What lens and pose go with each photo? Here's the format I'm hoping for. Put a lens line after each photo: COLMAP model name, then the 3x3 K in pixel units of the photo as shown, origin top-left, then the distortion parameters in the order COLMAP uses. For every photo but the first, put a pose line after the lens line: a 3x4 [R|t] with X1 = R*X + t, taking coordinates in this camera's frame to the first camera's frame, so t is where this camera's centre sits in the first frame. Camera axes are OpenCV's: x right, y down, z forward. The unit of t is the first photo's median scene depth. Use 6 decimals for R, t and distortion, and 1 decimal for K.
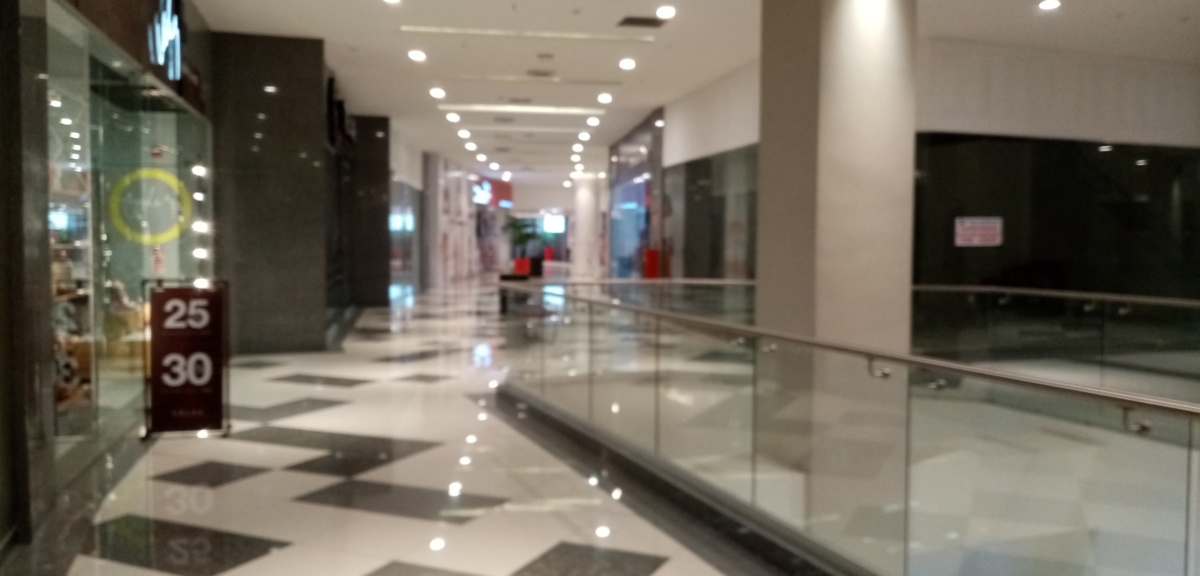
lens RADIAL K [[923.6, 0, 599.6], [0, 923.6, 286.1], [0, 0, 1]] dist [0.026452, -0.005274]
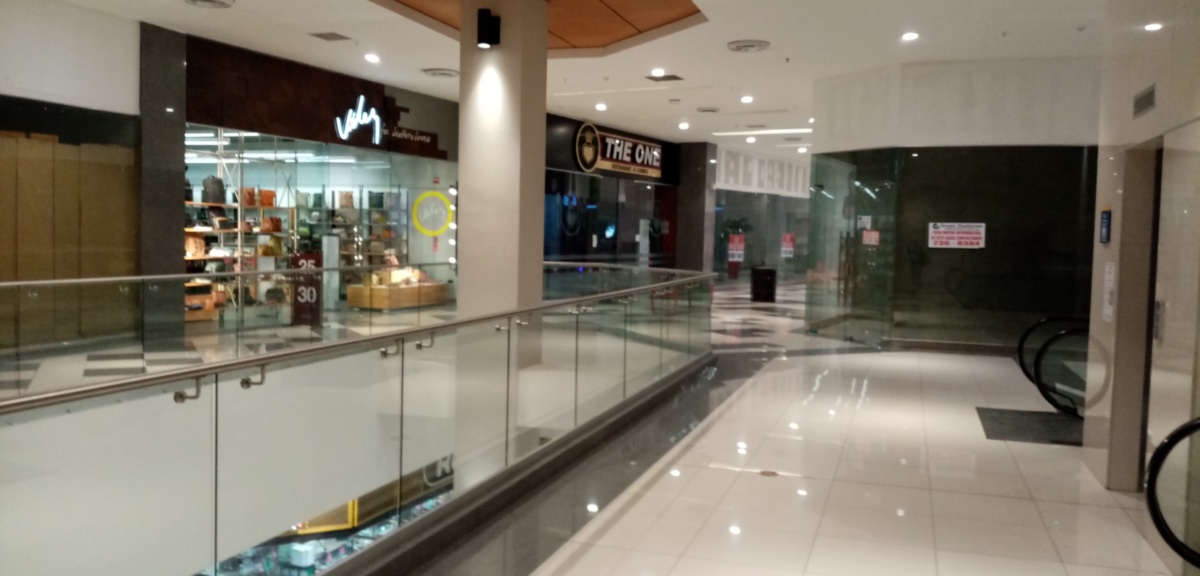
lens RADIAL K [[923.6, 0, 599.9], [0, 923.6, 287.7], [0, 0, 1]] dist [0.026452, -0.005274]
pose [[0.776000, 0.049391, -0.628796, 1.023969], [-0.050973, 0.998579, 0.015531, 0.008663], [0.628670, 0.020000, 0.777415, -0.130180]]
